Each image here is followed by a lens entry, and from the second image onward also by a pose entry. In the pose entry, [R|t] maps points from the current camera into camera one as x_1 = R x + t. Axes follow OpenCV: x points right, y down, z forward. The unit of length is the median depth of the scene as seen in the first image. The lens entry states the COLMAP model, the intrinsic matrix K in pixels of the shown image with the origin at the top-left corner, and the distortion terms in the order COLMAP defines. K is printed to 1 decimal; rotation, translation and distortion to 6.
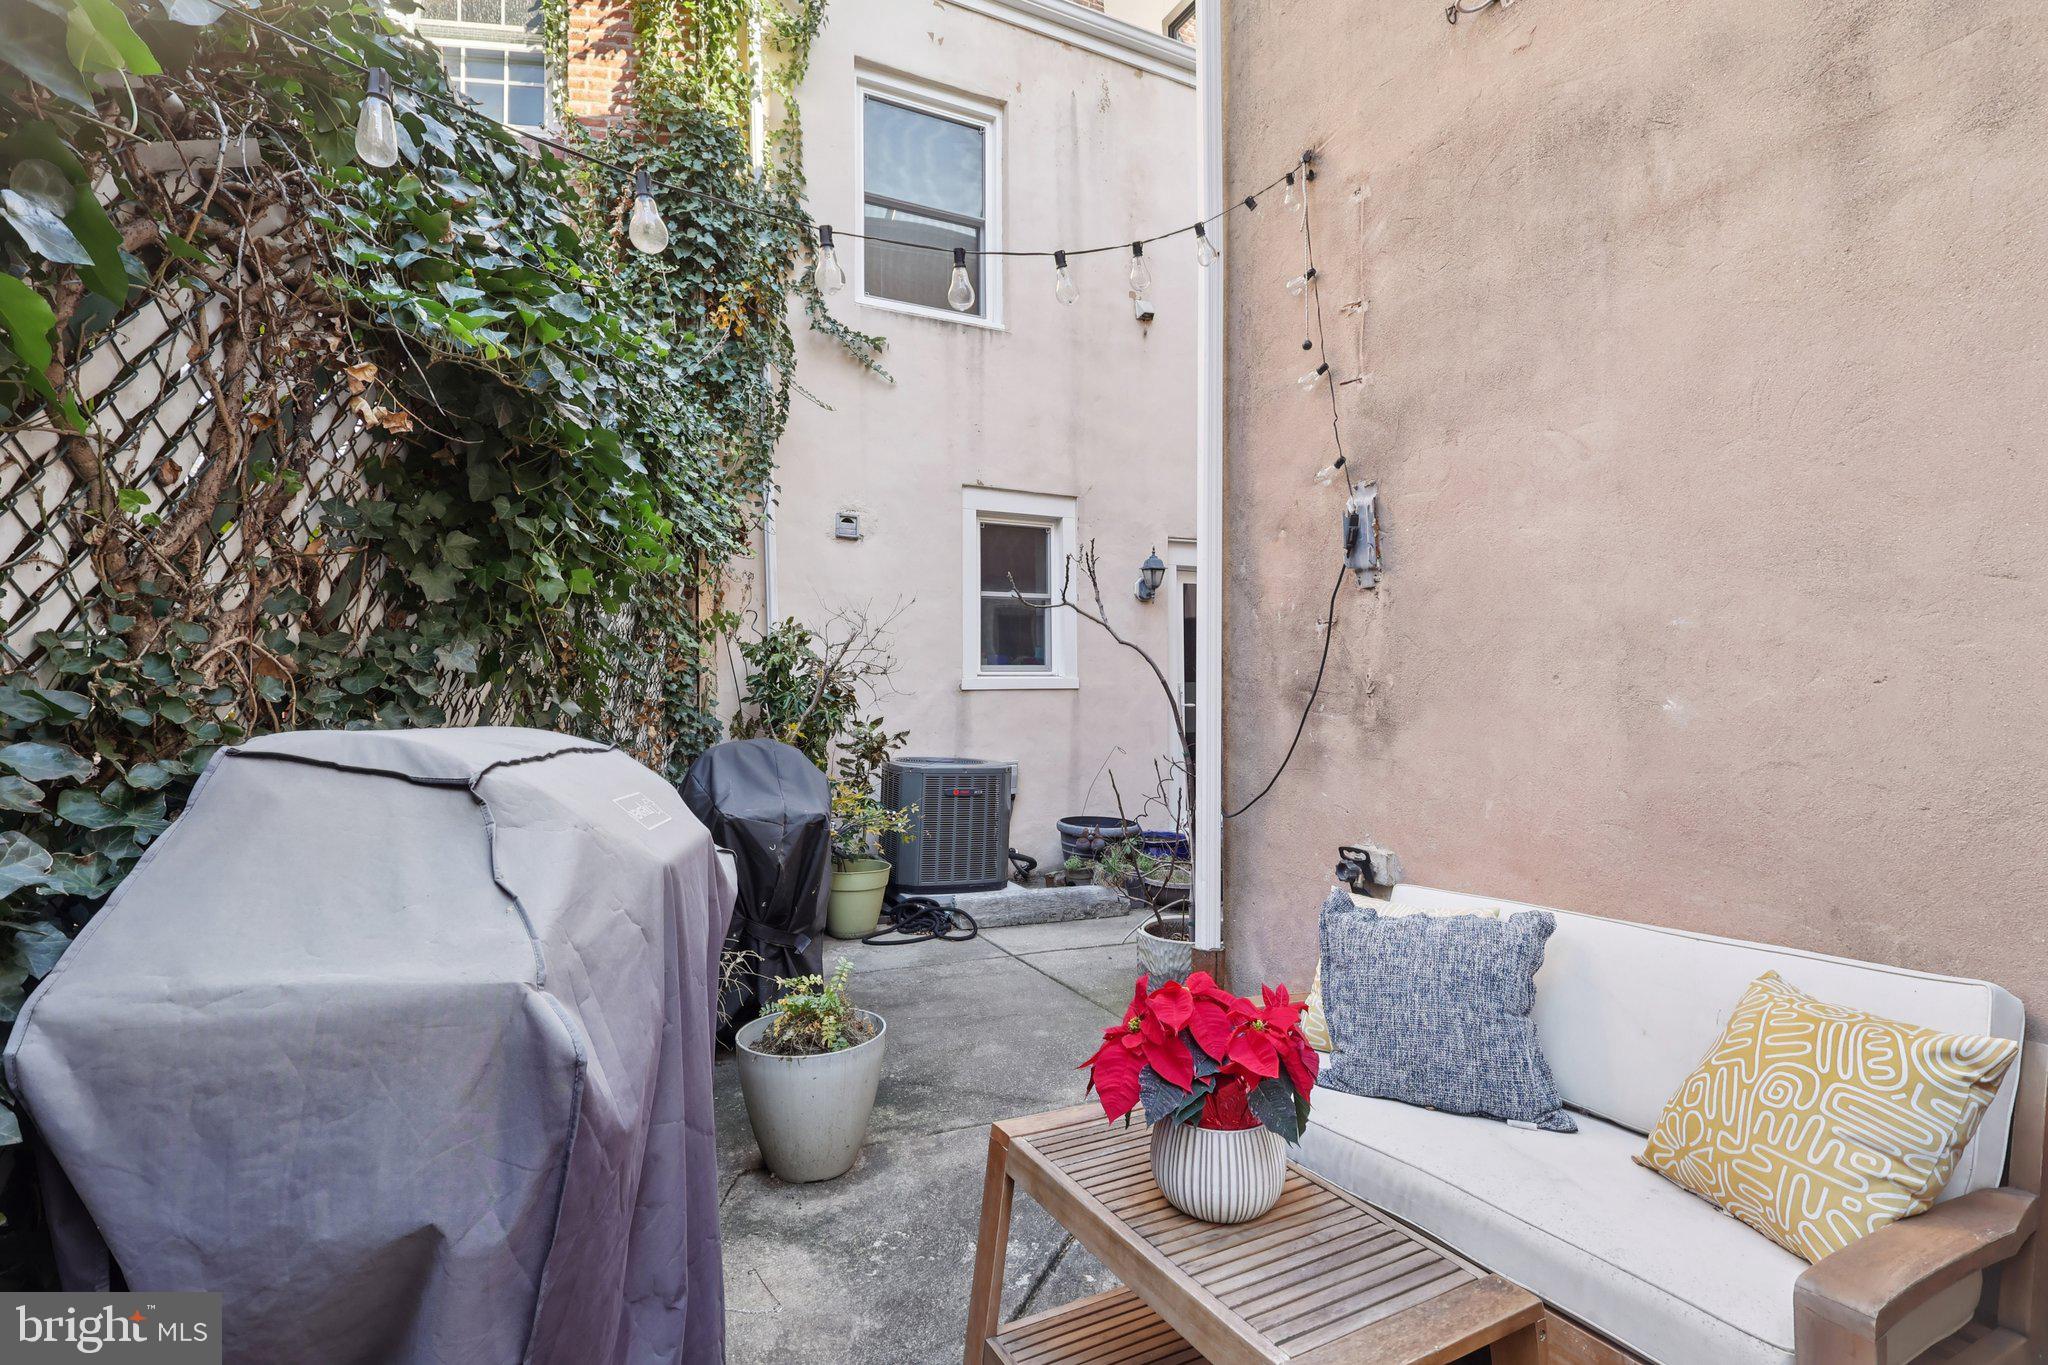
lens RADIAL K [[968.5, 0, 1024.0], [0, 968.5, 682.5], [0, 0, 1]] dist [0.000264, -0.000089]
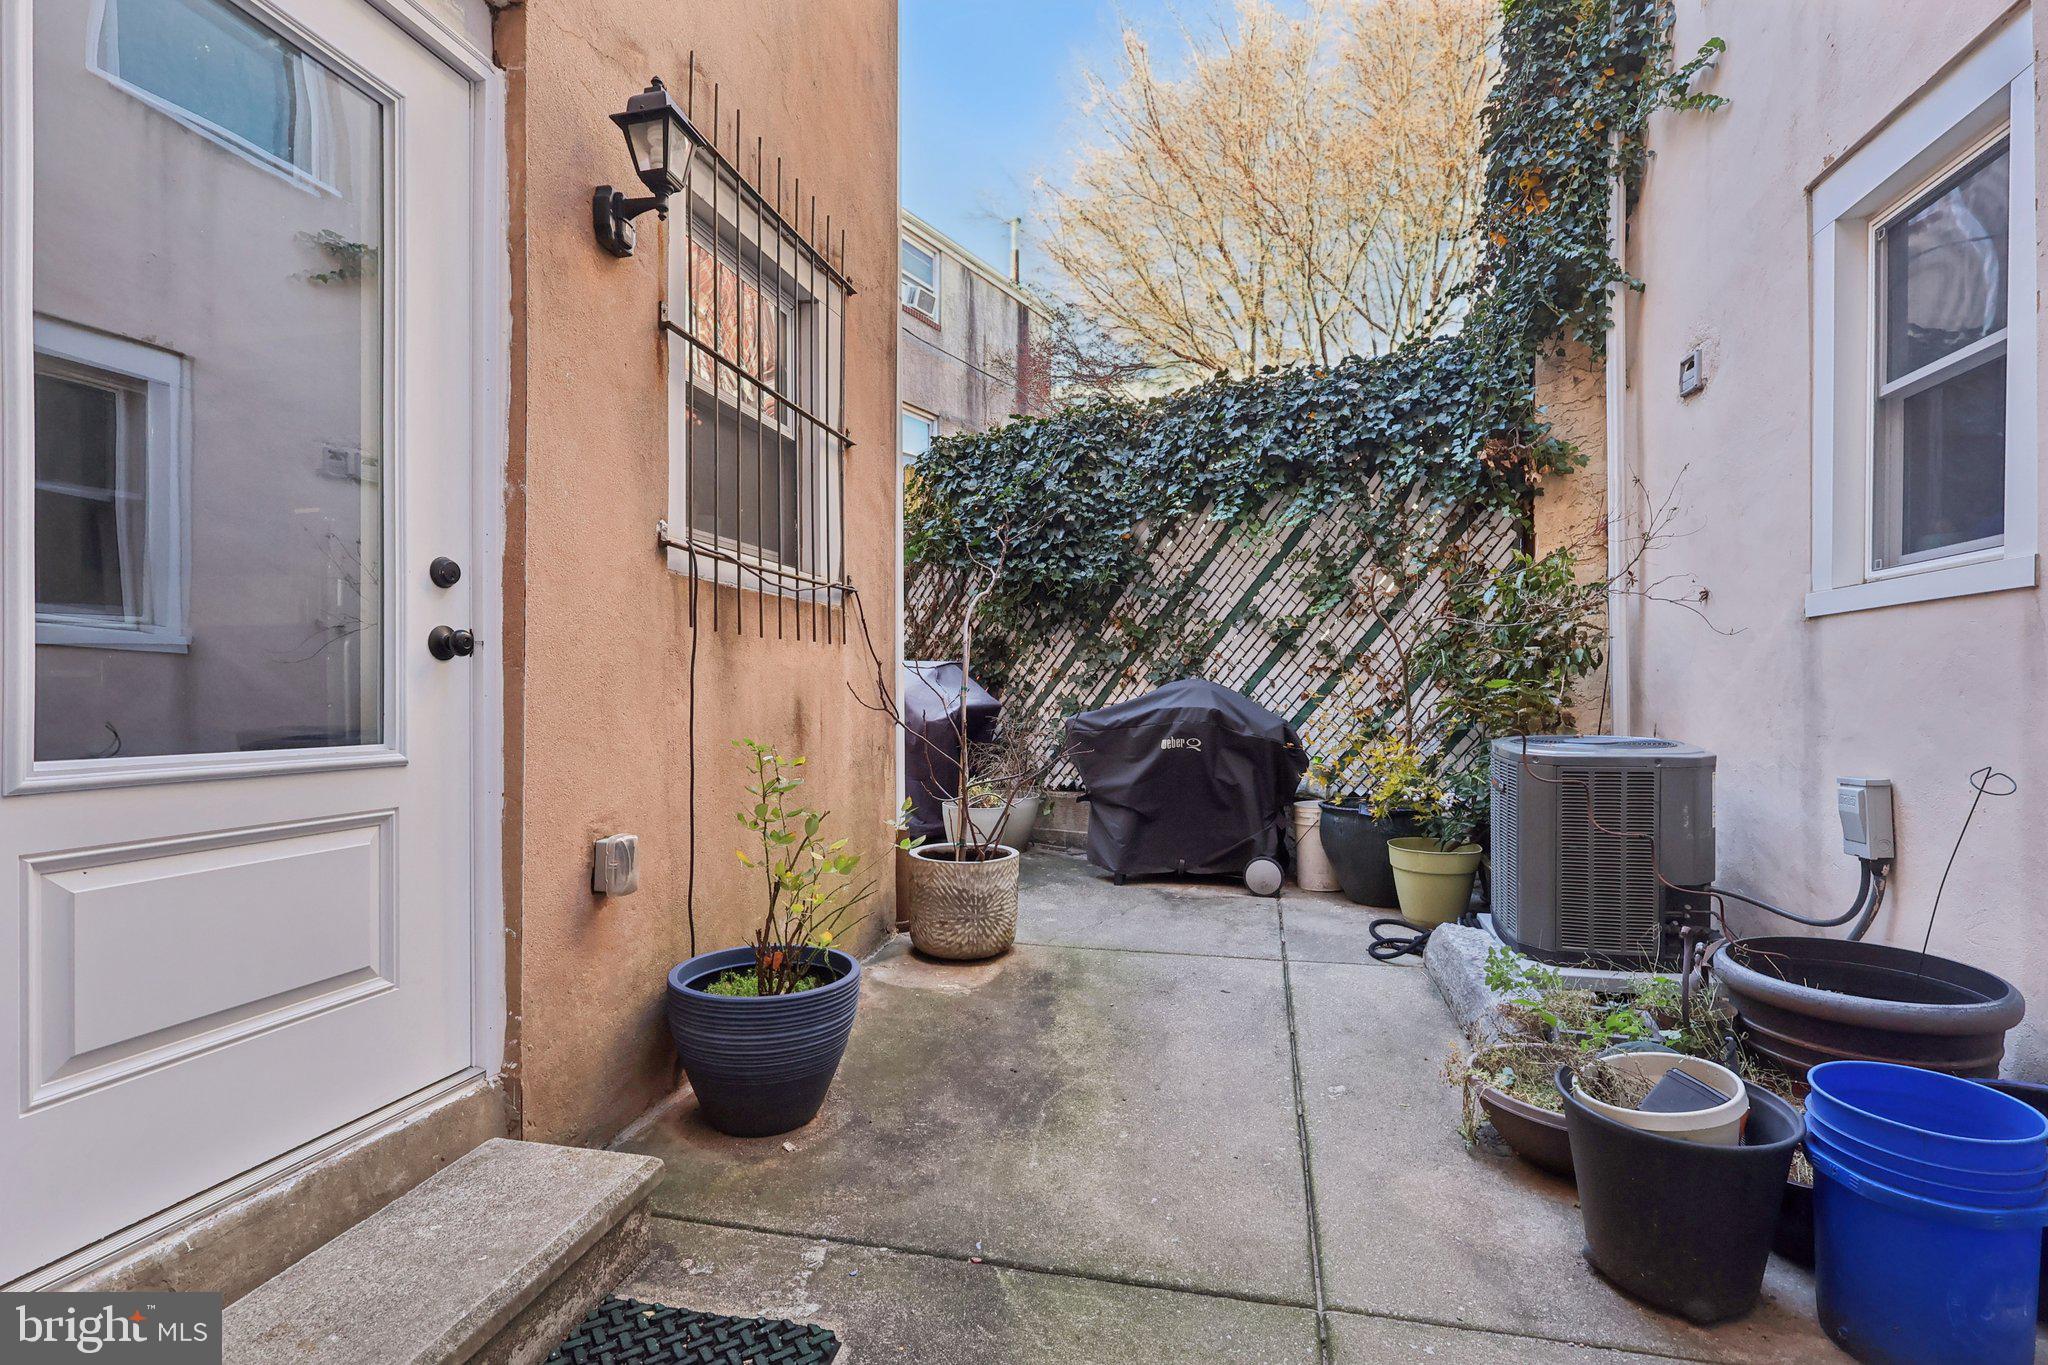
lens RADIAL K [[968.5, 0, 1024.0], [0, 968.5, 682.5], [0, 0, 1]] dist [0.000264, -0.000089]
pose [[-0.645750, 0.004167, -0.763537, 0.558393], [0.002616, 0.999991, 0.003245, 0.037820], [0.763544, 0.000098, -0.645756, 1.023521]]
